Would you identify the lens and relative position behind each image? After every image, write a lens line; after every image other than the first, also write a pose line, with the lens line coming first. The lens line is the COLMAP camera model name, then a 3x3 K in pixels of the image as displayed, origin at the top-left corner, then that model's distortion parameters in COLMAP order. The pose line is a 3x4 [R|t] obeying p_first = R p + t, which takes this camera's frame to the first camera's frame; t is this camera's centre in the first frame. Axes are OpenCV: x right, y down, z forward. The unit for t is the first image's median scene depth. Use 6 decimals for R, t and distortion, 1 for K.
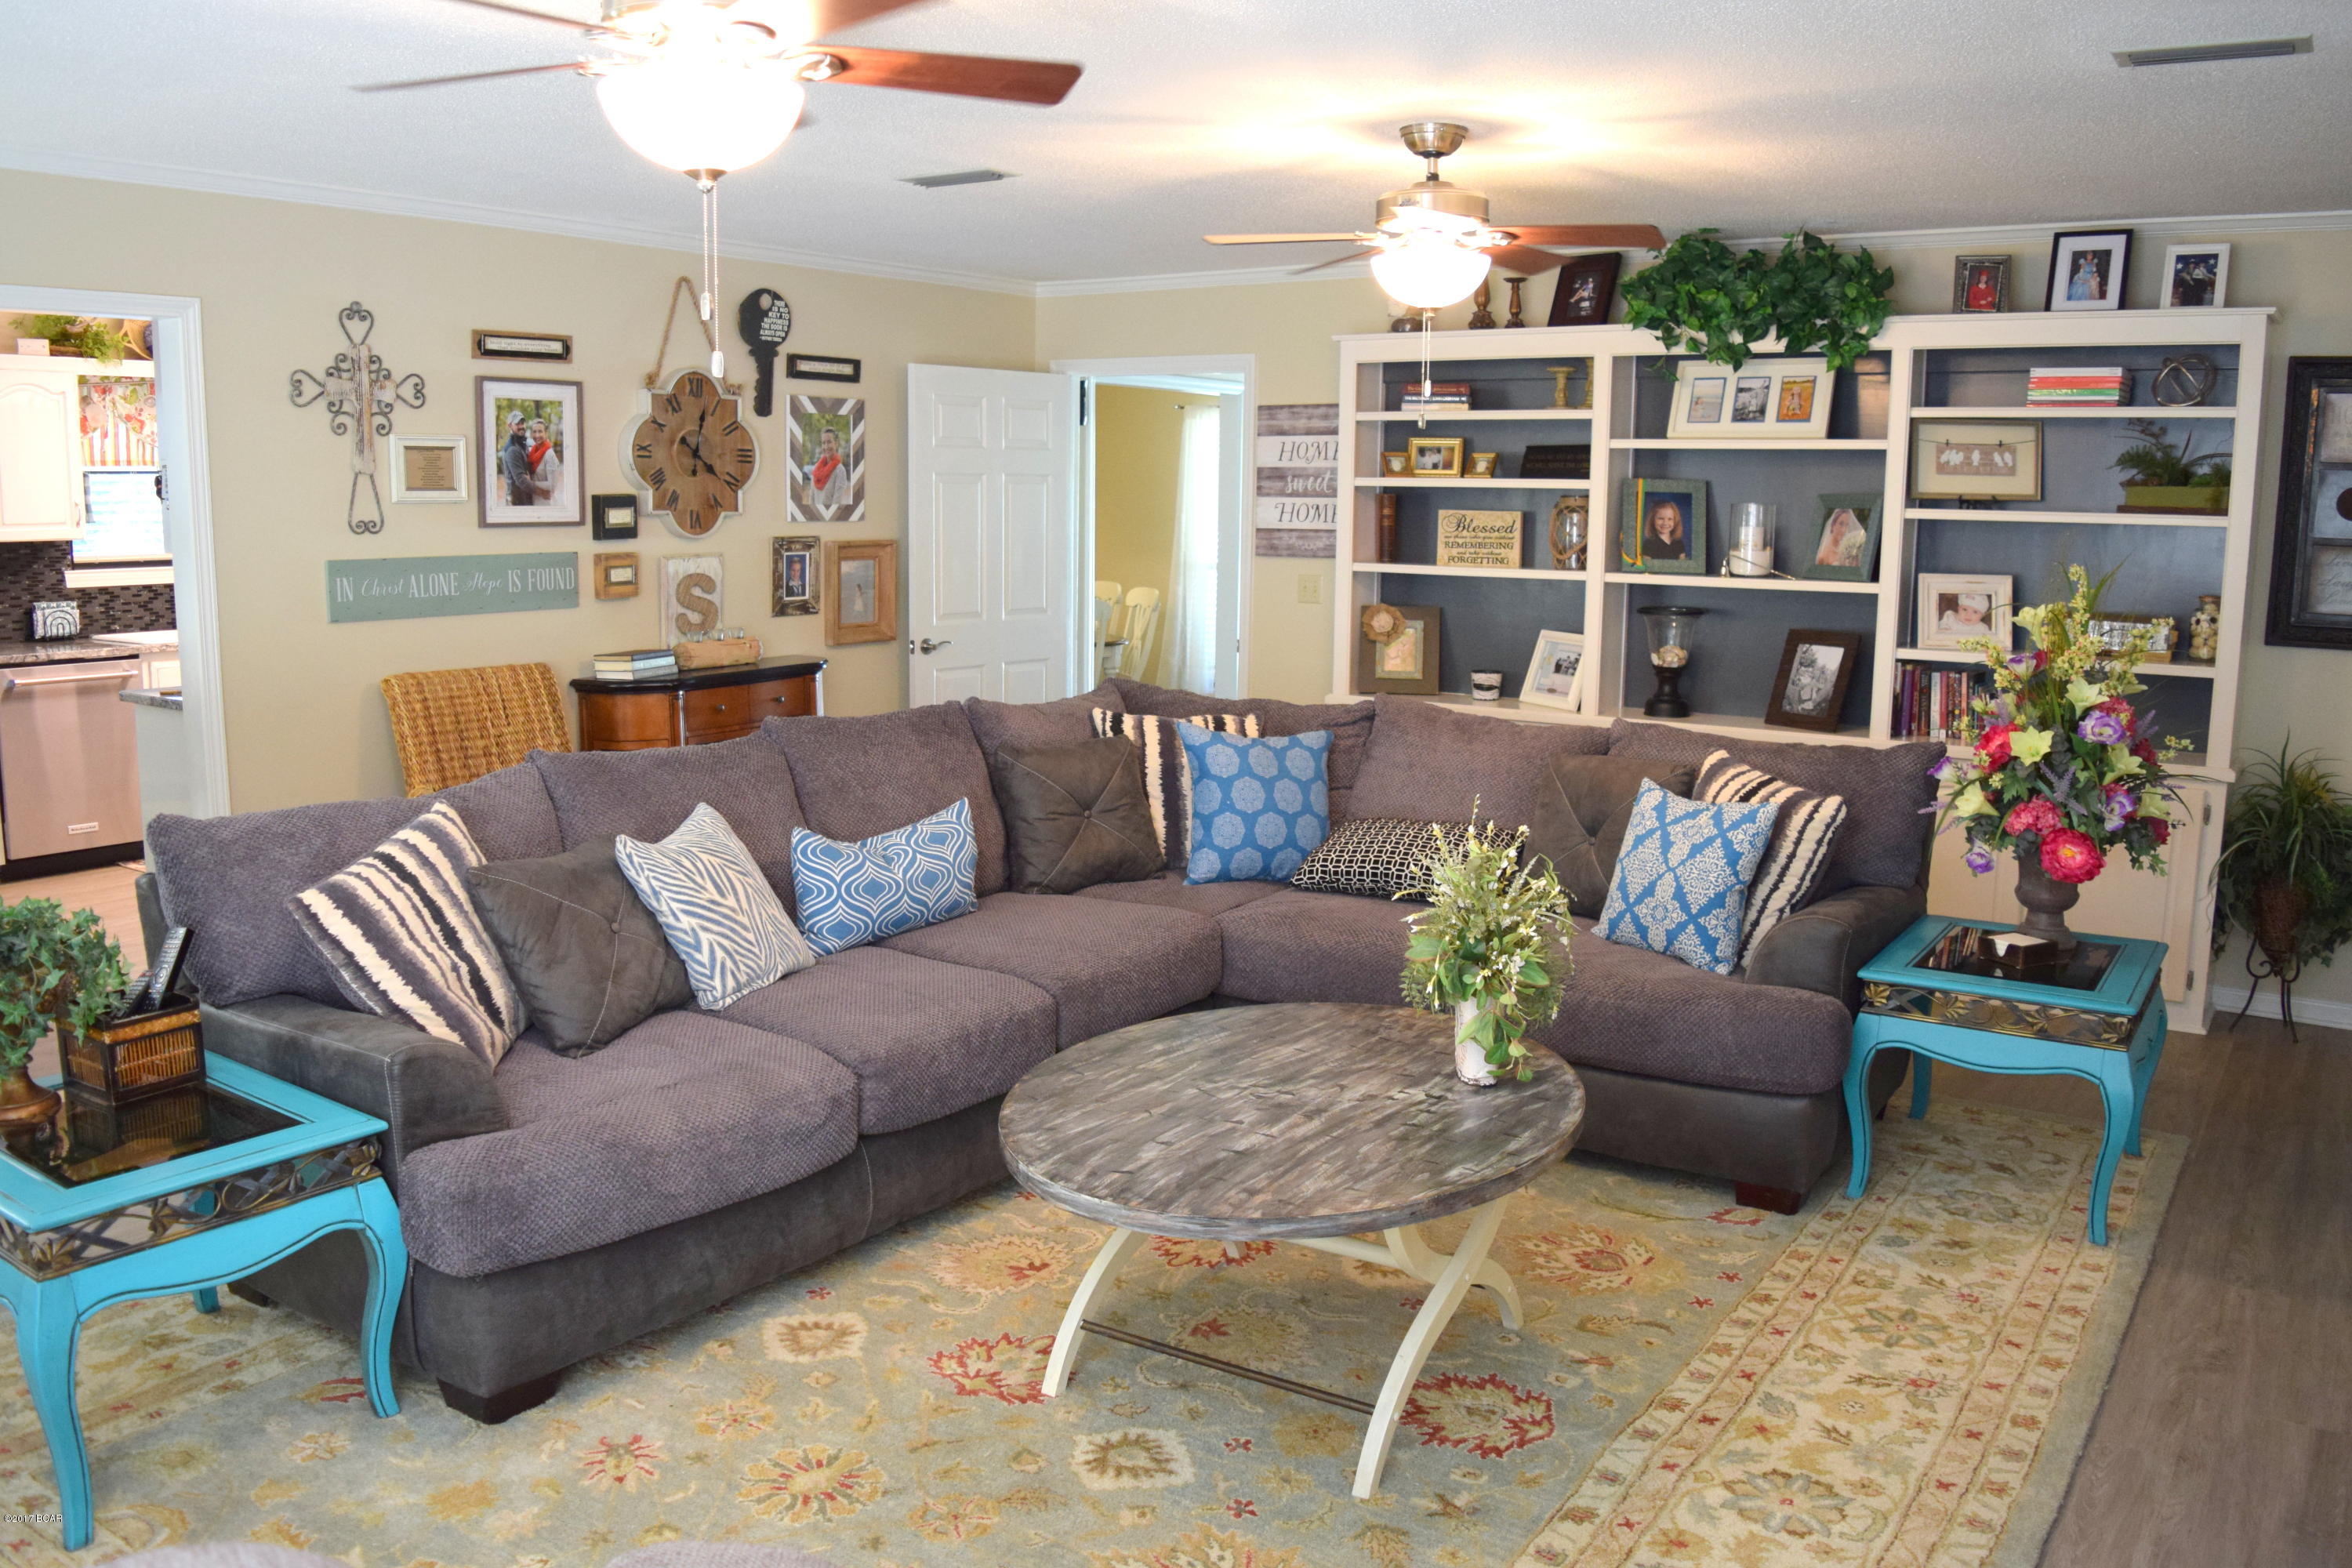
lens RADIAL K [[1854.4, 0, 1176.0], [0, 1854.4, 784.0], [0, 0, 1]] dist [-0.101273, 0.027983]
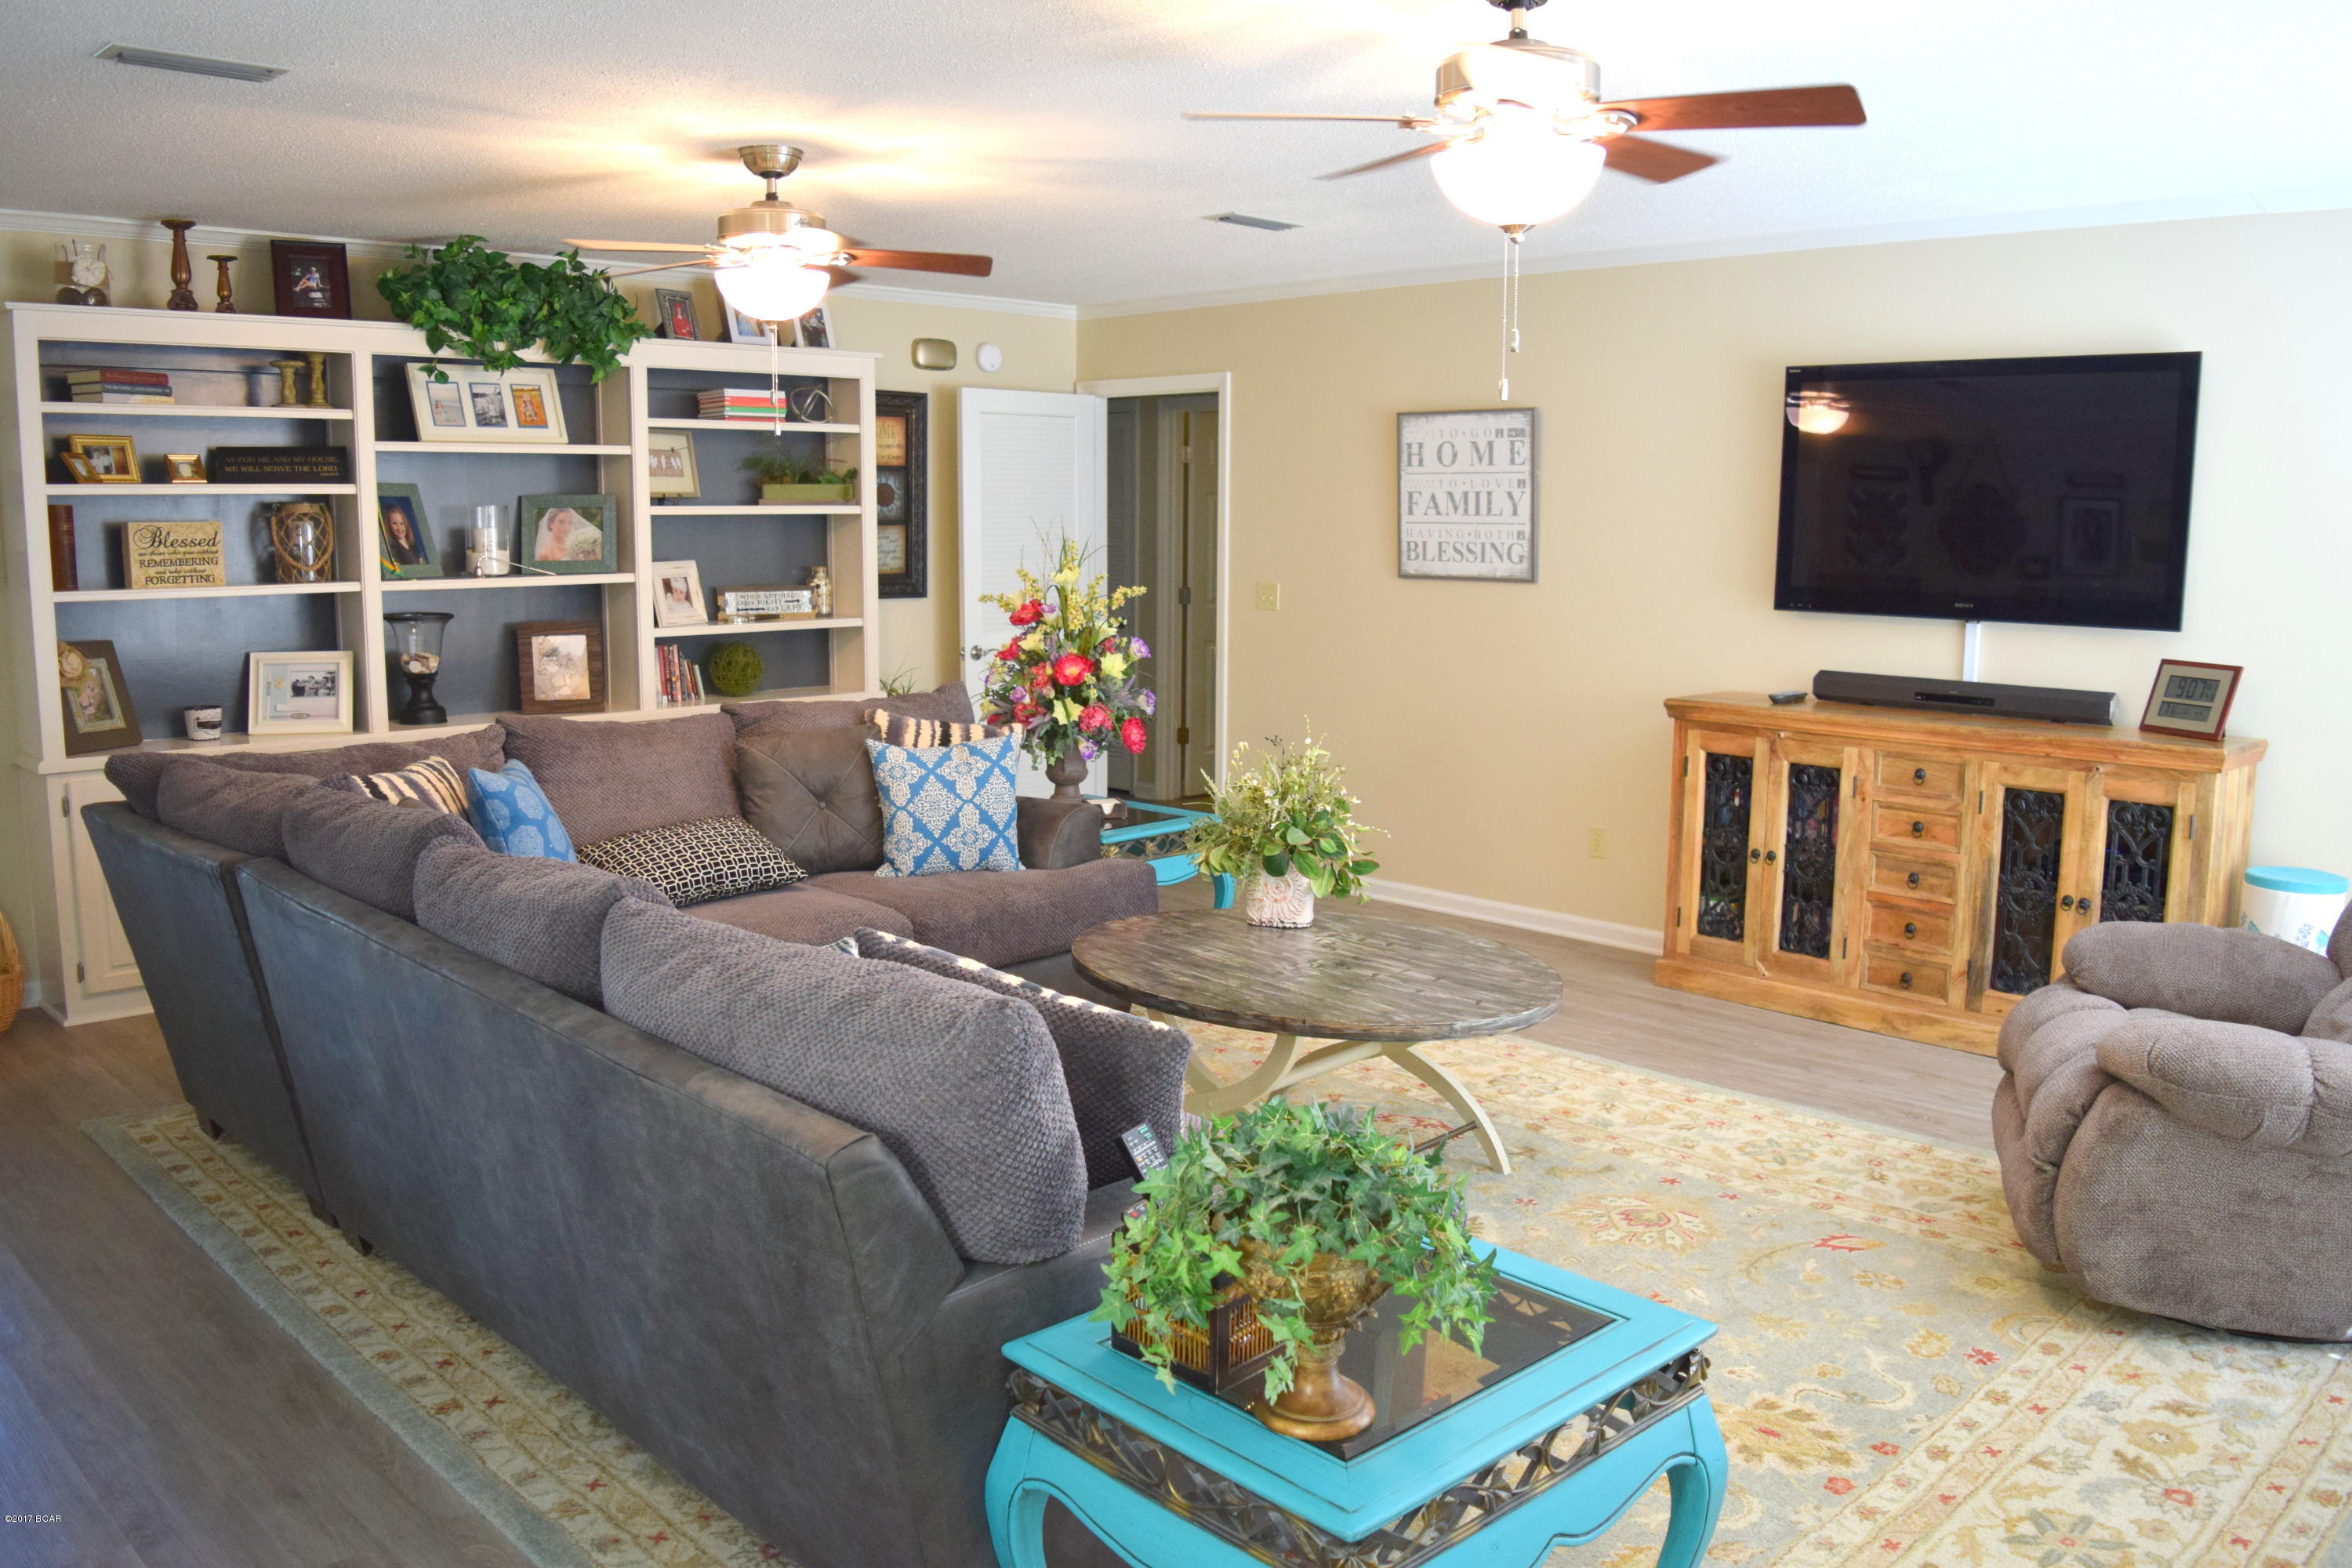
lens RADIAL K [[1854.4, 0, 1176.0], [0, 1854.4, 784.0], [0, 0, 1]] dist [-0.101273, 0.027983]
pose [[0.181615, -0.153579, 0.971303, -0.672820], [0.150645, 0.980416, 0.126853, -0.074944], [-0.971763, 0.123283, 0.201194, 0.458187]]
